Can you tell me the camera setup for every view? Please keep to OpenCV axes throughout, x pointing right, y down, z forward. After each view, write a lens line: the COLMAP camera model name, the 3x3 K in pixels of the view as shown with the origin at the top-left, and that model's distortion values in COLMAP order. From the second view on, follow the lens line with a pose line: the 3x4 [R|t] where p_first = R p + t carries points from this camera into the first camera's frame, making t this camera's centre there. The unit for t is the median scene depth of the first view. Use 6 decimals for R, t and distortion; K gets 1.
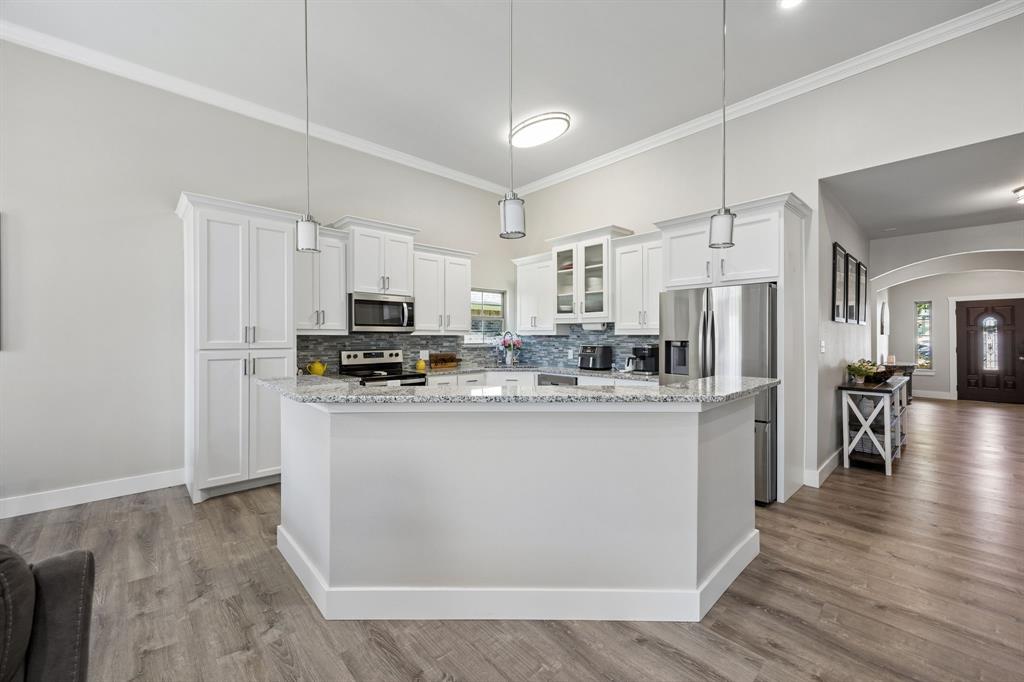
lens RADIAL K [[398.1, 0, 507.3], [0, 398.1, 336.1], [0, 0, 1]] dist [-0.000275, -0.000187]
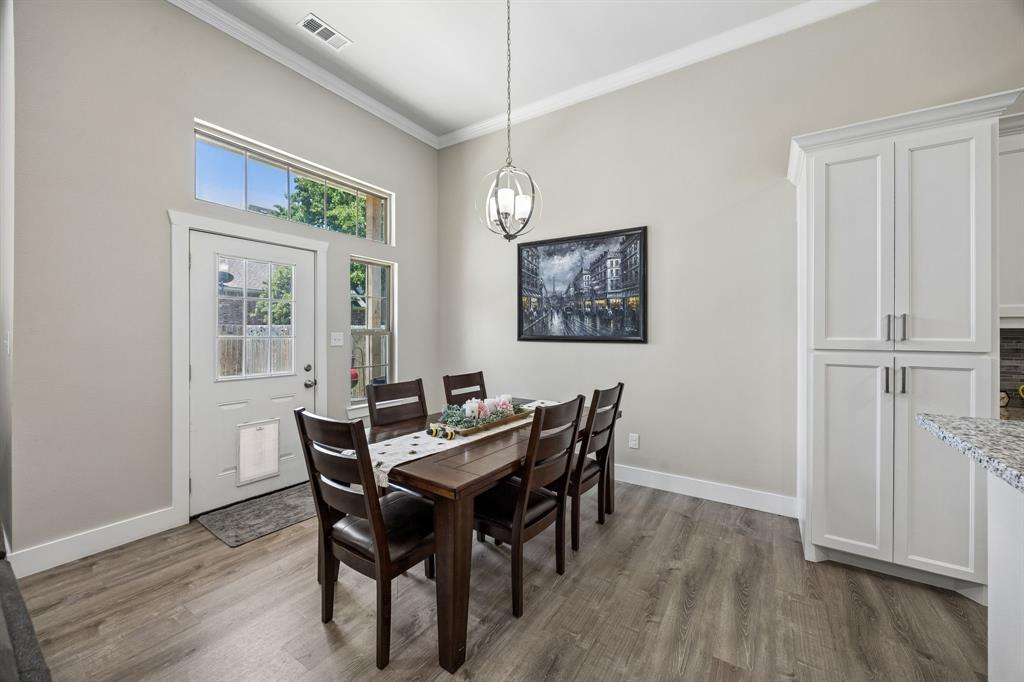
lens RADIAL K [[398.1, 0, 511.3], [0, 398.1, 332.9], [0, 0, 1]] dist [-0.000275, -0.000187]
pose [[0.242663, 0.001352, -0.970110, -0.207508], [-0.001191, 0.999999, 0.001096, 0.004313], [0.970110, 0.000889, 0.242665, 0.293072]]
